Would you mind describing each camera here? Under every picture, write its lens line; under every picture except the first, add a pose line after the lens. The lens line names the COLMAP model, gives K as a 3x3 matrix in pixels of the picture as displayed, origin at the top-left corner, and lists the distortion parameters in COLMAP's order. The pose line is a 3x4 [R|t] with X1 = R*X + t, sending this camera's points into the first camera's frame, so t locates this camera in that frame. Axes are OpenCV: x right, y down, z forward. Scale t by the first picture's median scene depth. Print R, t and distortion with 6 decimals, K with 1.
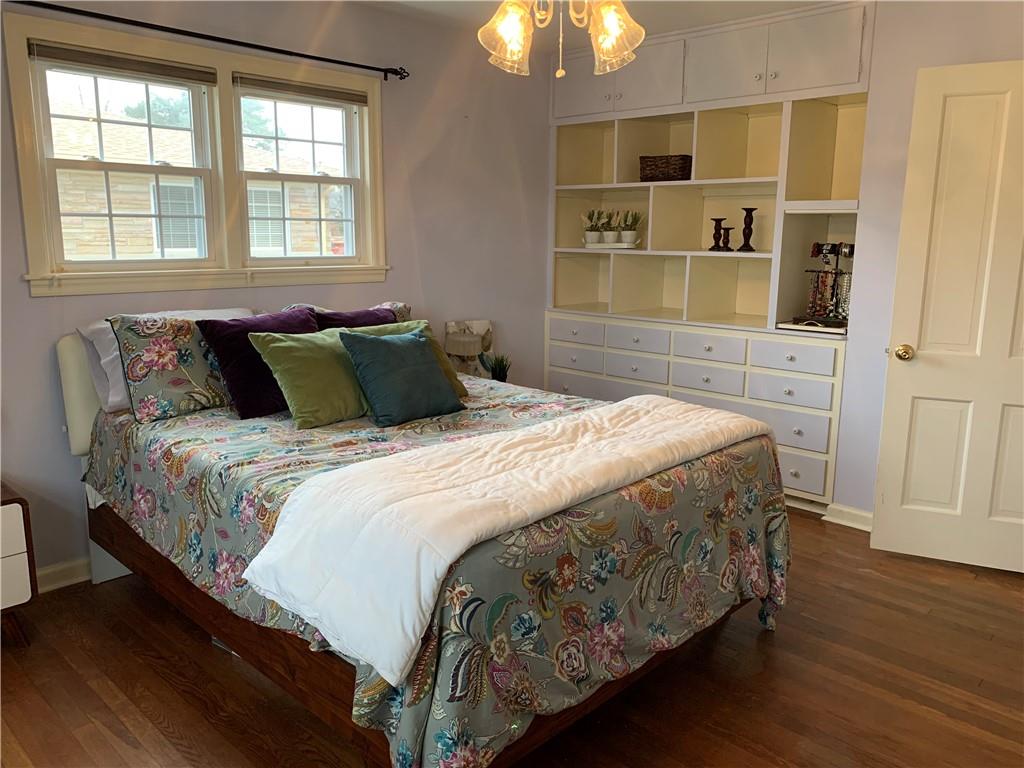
lens RADIAL K [[782.8, 0, 510.1], [0, 782.8, 380.6], [0, 0, 1]] dist [0.036820, -0.047405]
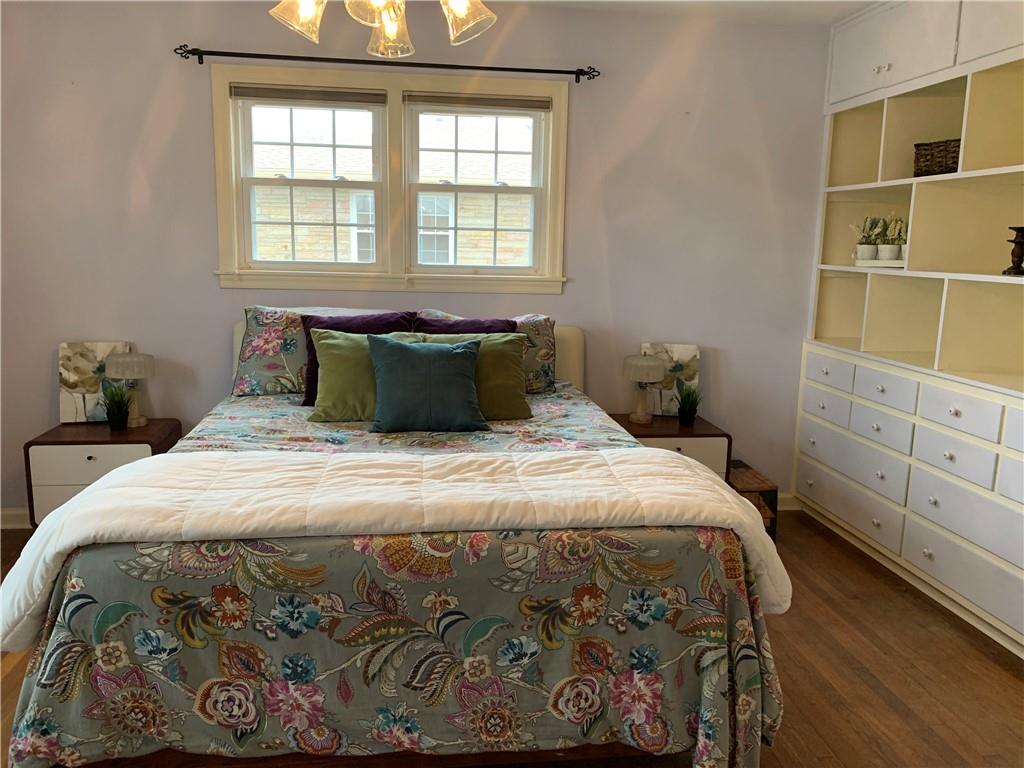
lens RADIAL K [[782.8, 0, 513.7], [0, 782.8, 382.4], [0, 0, 1]] dist [0.036820, -0.047405]
pose [[0.778640, 0.118083, -0.616260, 0.547425], [-0.131892, 0.990992, 0.023241, -0.046931], [0.613453, 0.063184, 0.787200, 0.305788]]
